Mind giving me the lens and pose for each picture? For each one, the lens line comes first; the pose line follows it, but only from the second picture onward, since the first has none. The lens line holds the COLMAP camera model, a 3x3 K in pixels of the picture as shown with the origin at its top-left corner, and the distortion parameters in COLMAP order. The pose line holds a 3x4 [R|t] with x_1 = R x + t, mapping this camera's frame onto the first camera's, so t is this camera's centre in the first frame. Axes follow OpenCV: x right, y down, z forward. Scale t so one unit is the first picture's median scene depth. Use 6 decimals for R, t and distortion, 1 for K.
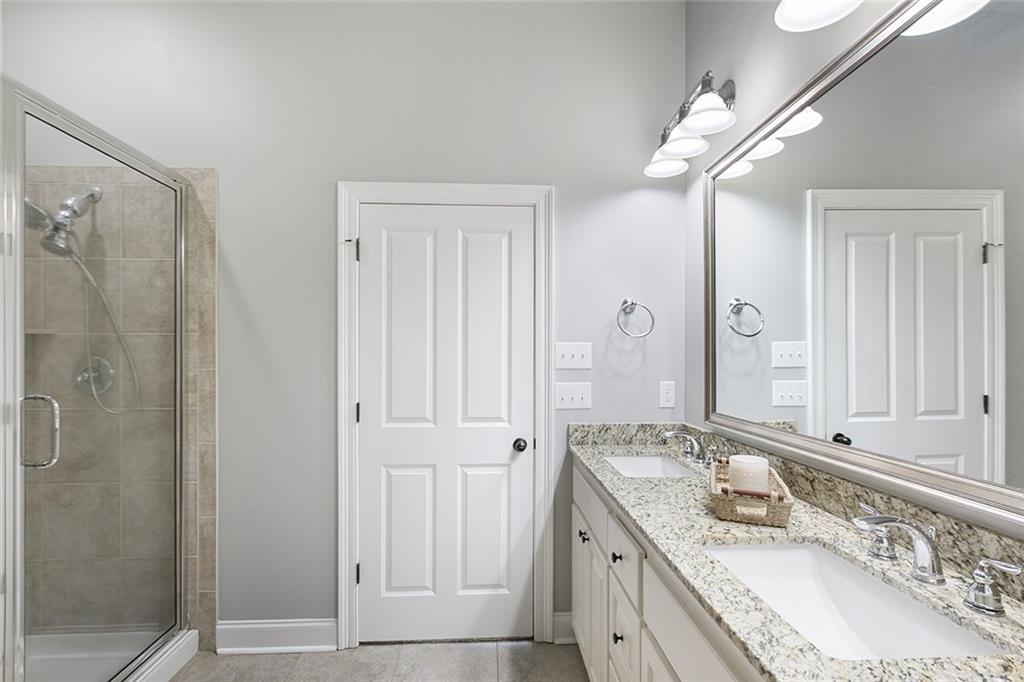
lens RADIAL K [[461.9, 0, 511.0], [0, 461.9, 349.4], [0, 0, 1]] dist [-0.019176, -0.000323]
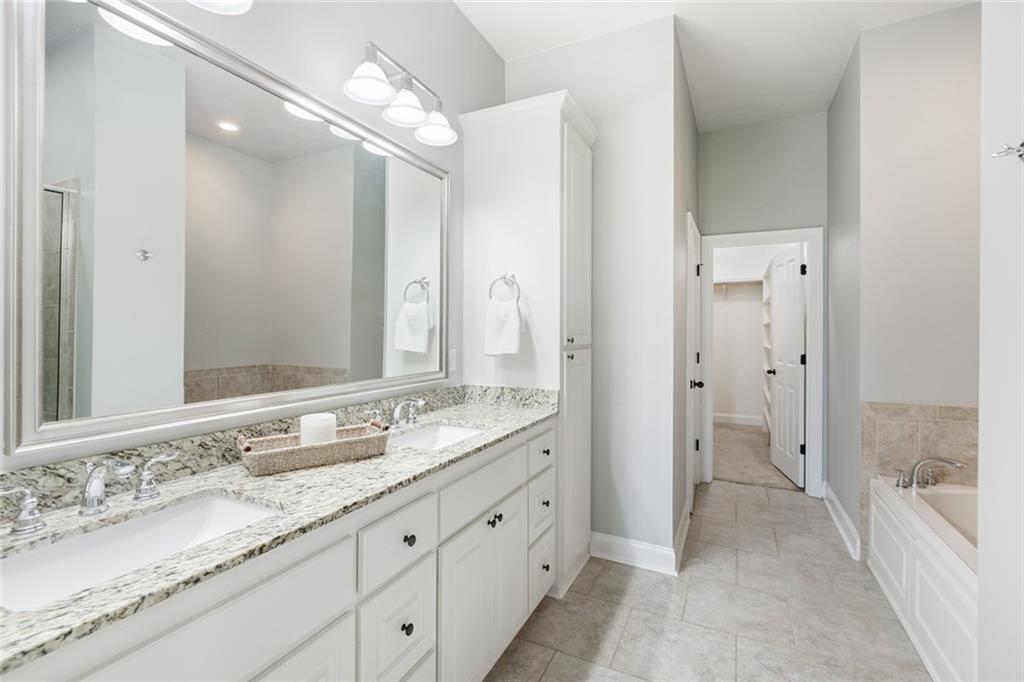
lens RADIAL K [[461.9, 0, 515.6], [0, 461.9, 331.8], [0, 0, 1]] dist [-0.019176, -0.000323]
pose [[-0.878226, -0.000166, 0.478246, -0.386547], [-0.004630, 0.999956, -0.008155, 0.051195], [-0.478223, -0.009376, -0.878188, 1.714644]]
